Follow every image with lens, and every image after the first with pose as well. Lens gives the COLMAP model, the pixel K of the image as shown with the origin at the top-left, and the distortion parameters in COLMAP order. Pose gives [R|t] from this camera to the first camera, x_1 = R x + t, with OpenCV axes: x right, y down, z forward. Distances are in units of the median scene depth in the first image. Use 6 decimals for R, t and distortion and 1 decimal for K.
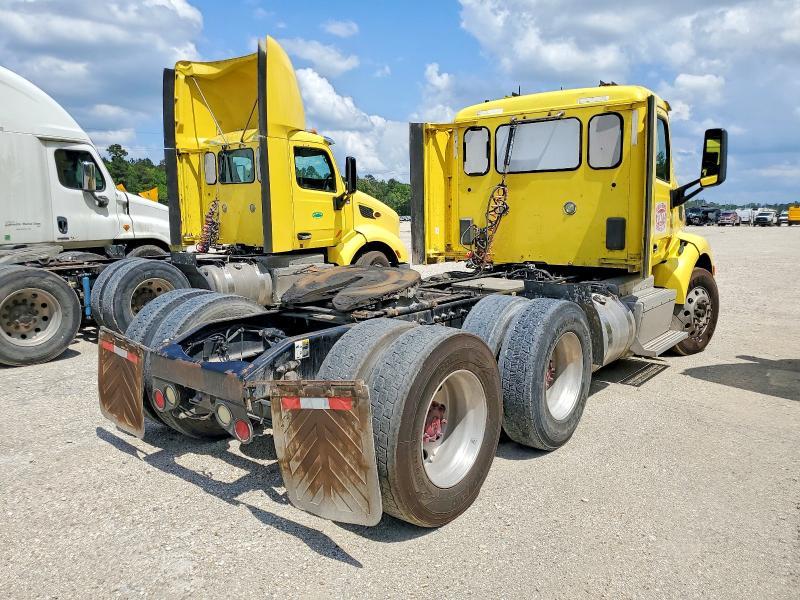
lens RADIAL K [[629.0, 0, 400.0], [0, 629.0, 300.0], [0, 0, 1]] dist [0.057257, -0.011825]
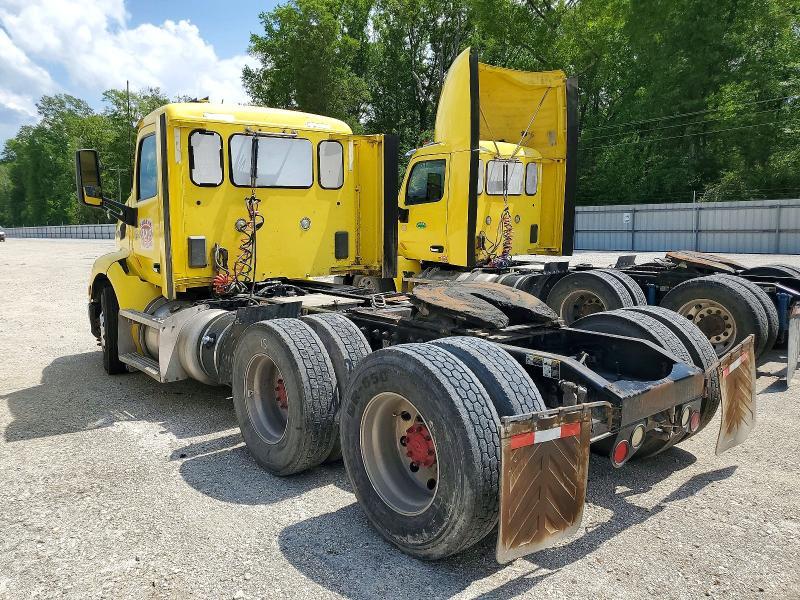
lens RADIAL K [[596.1, 0, 400.0], [0, 596.1, 300.0], [0, 0, 1]] dist [0.033307, -0.000629]
pose [[0.206891, -0.128798, 0.969849, -0.677136], [0.156987, 0.982822, 0.097032, -0.090048], [-0.965687, 0.132179, 0.223557, 0.627375]]
